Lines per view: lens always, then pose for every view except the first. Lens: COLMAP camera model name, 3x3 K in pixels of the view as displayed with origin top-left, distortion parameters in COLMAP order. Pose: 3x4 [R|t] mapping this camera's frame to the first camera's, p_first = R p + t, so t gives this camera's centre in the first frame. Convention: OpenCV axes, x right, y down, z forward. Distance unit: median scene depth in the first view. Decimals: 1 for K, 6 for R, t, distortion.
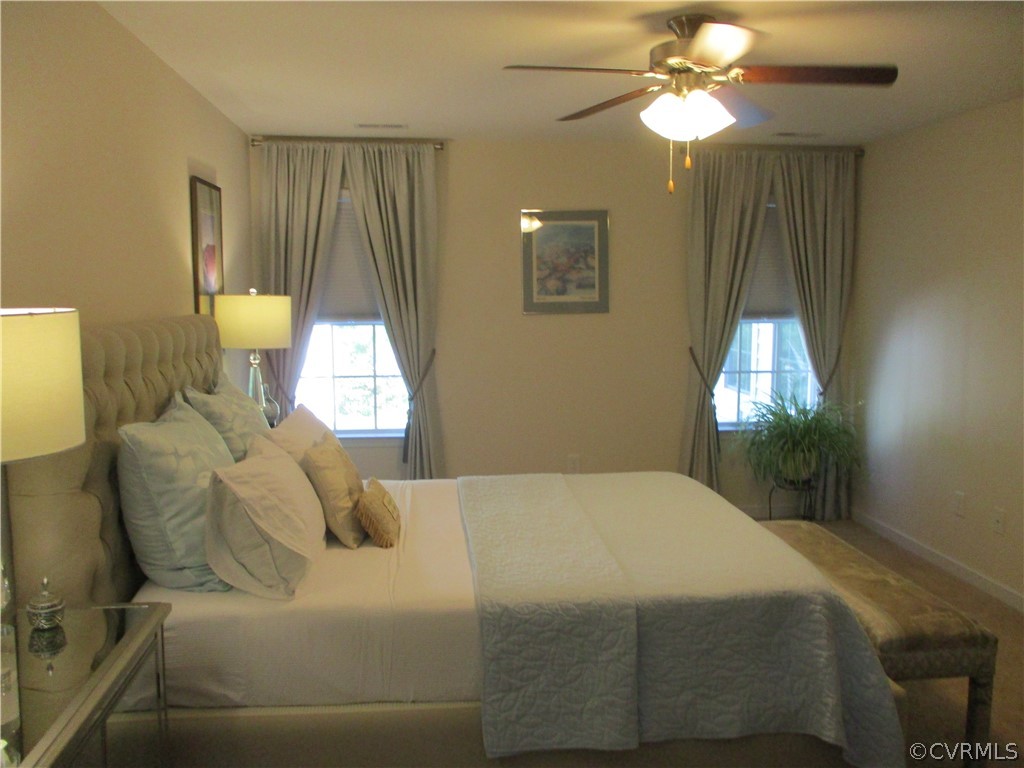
lens RADIAL K [[855.1, 0, 514.1], [0, 855.1, 381.2], [0, 0, 1]] dist [-0.029747, 0.008400]
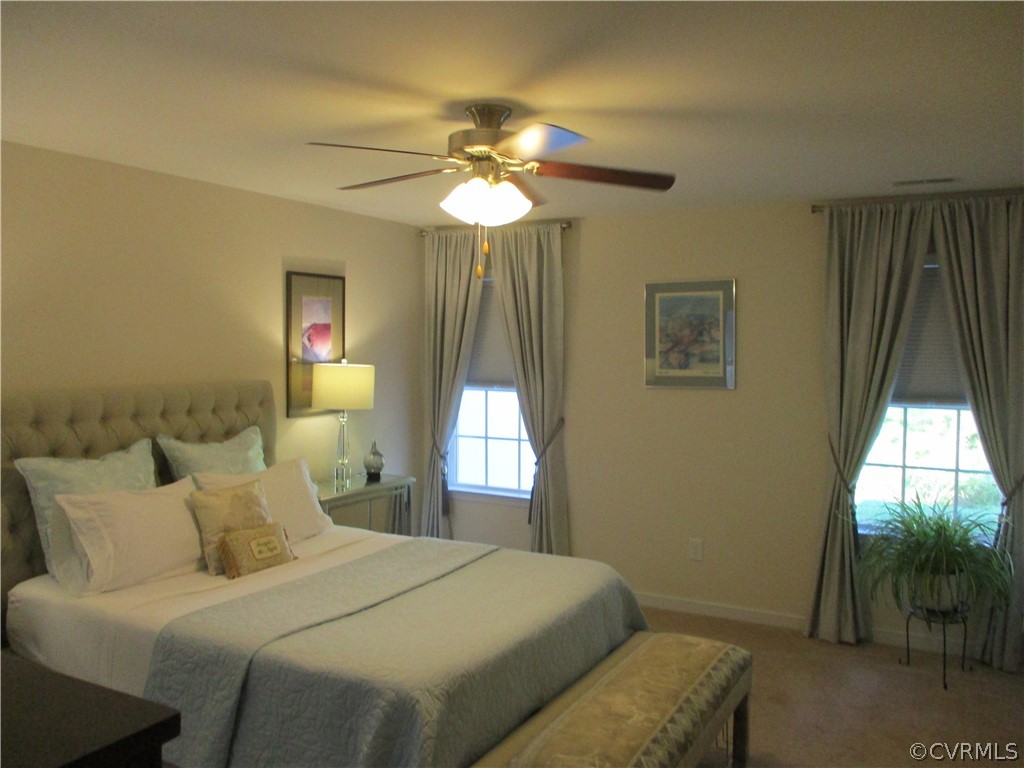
lens RADIAL K [[855.1, 0, 519.6], [0, 855.1, 388.7], [0, 0, 1]] dist [-0.029747, 0.008400]
pose [[0.823891, 0.038562, -0.565434, 0.448027], [-0.071275, 0.996811, -0.035873, -0.031649], [0.562248, 0.069857, 0.824013, 0.110446]]
